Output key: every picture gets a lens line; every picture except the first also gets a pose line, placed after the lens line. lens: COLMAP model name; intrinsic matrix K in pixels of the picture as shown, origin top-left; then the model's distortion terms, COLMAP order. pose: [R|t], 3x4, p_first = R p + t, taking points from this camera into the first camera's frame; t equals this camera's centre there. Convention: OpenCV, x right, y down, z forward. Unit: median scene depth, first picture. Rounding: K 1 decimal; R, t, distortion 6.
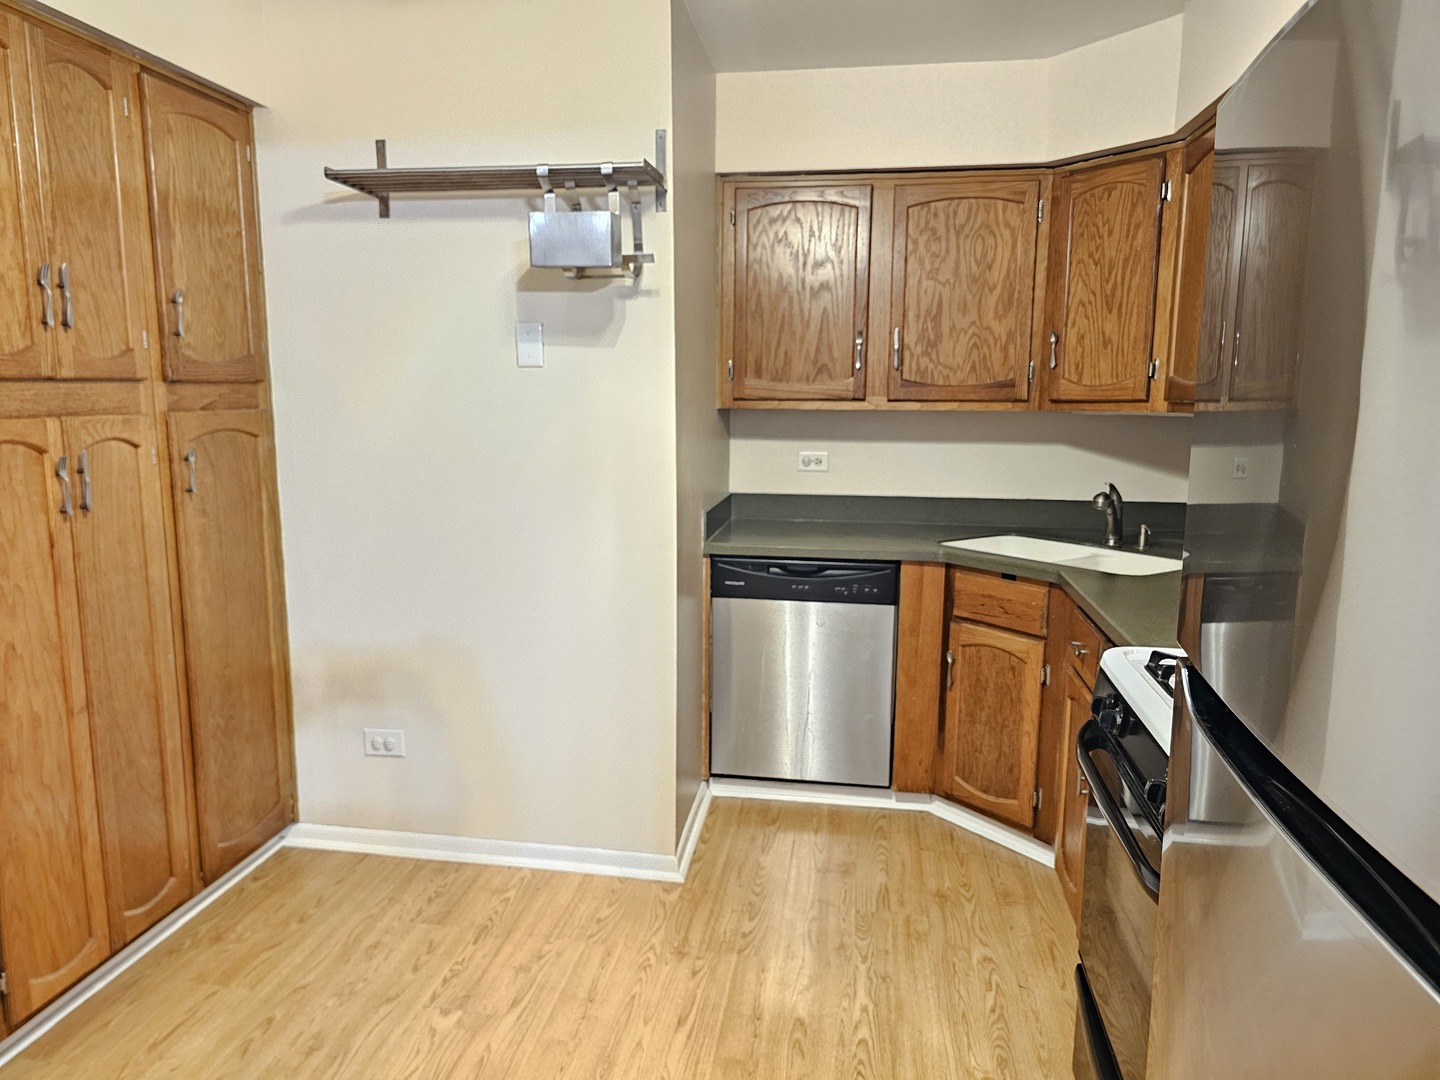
lens RADIAL K [[969.9, 0, 721.5], [0, 969.9, 540.3], [0, 0, 1]] dist [0.005837, 0.001566]
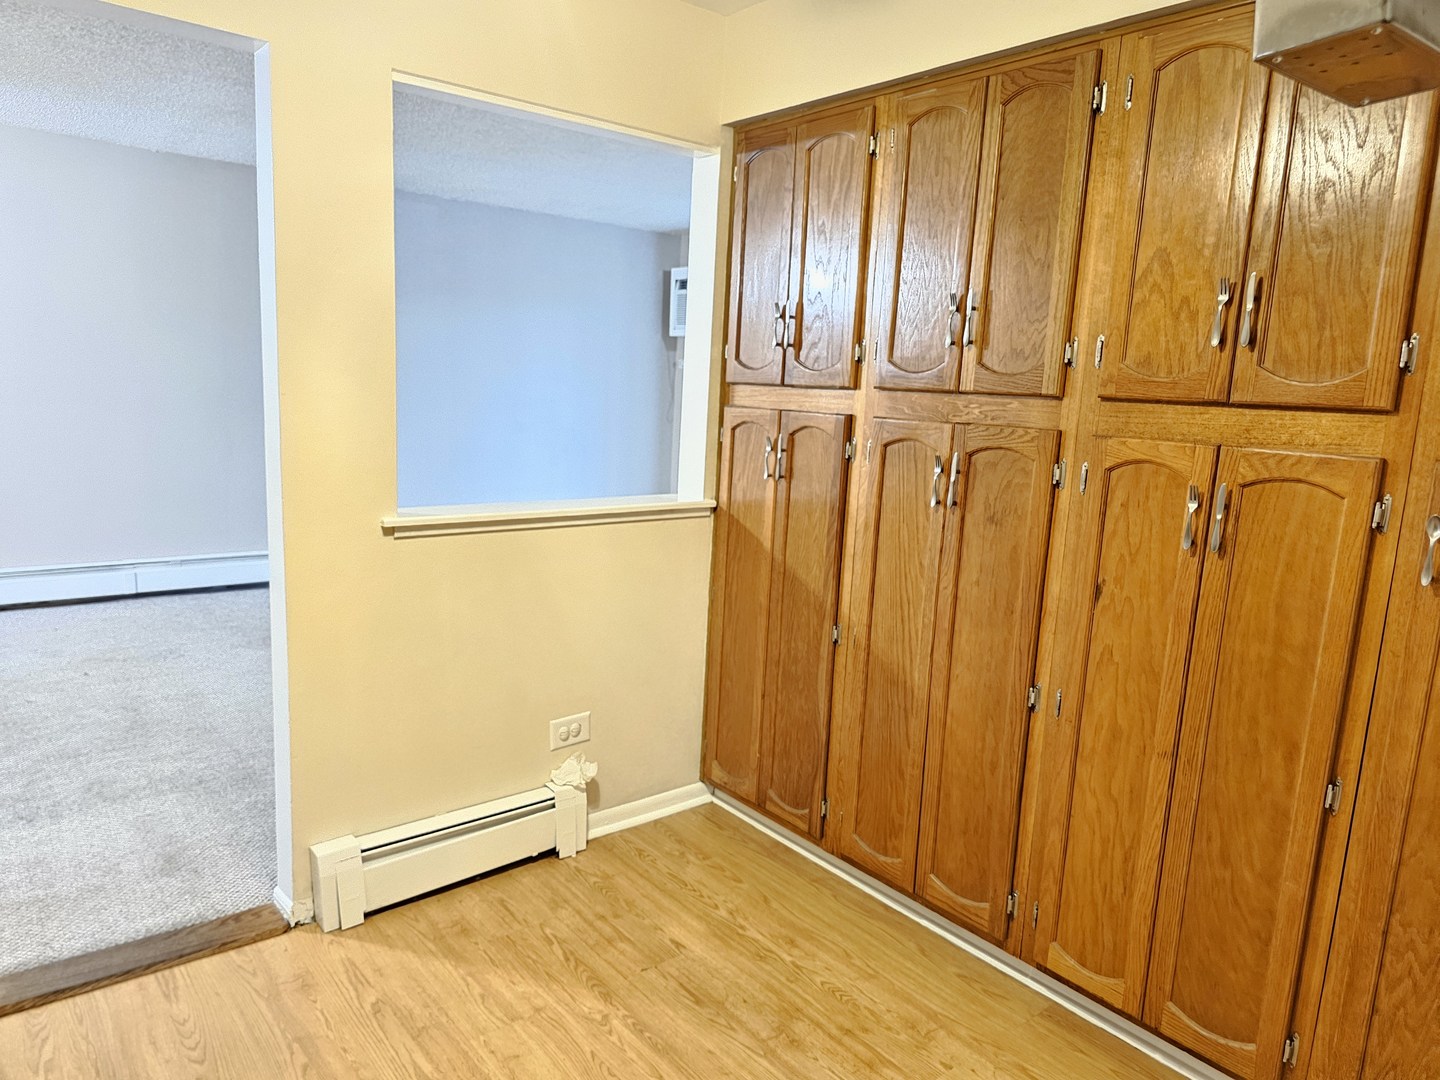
lens RADIAL K [[969.9, 0, 725.0], [0, 969.9, 535.4], [0, 0, 1]] dist [0.005837, 0.001566]
pose [[-0.663261, 0.079081, -0.744198, 0.301450], [-0.171323, 0.951951, 0.253847, -0.190516], [0.728514, 0.295865, -0.617844, 1.203529]]
